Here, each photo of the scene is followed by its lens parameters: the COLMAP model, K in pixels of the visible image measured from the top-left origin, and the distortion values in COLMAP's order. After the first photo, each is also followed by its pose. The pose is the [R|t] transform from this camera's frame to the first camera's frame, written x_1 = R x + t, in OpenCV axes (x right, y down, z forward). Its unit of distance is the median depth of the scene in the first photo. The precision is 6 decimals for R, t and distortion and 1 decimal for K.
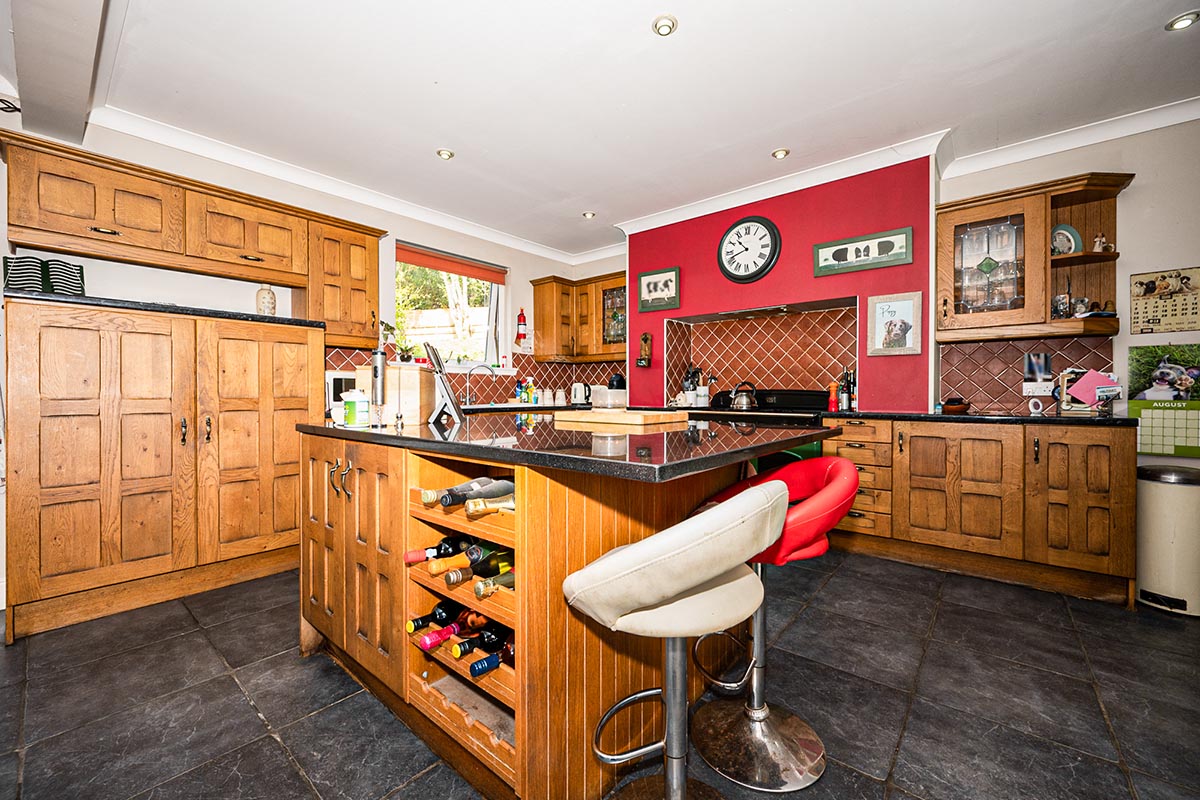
lens RADIAL K [[485.2, 0, 597.6], [0, 485.2, 394.9], [0, 0, 1]] dist [-0.001856, -0.000006]
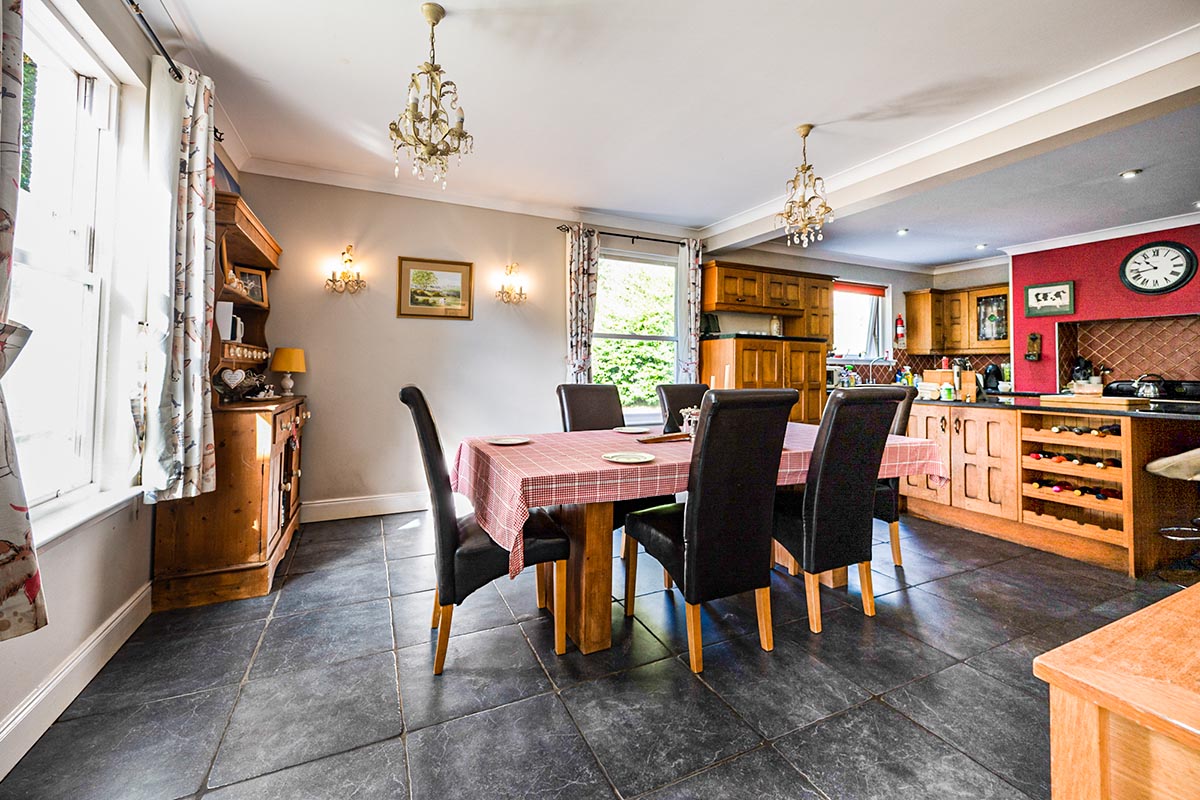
lens RADIAL K [[485.2, 0, 608.5], [0, 485.2, 363.9], [0, 0, 1]] dist [-0.001856, -0.000006]
pose [[0.918455, 0.004867, -0.395496, -0.421835], [-0.015553, 0.999595, -0.023817, -0.000821], [0.395220, 0.028026, 0.918159, -0.596229]]
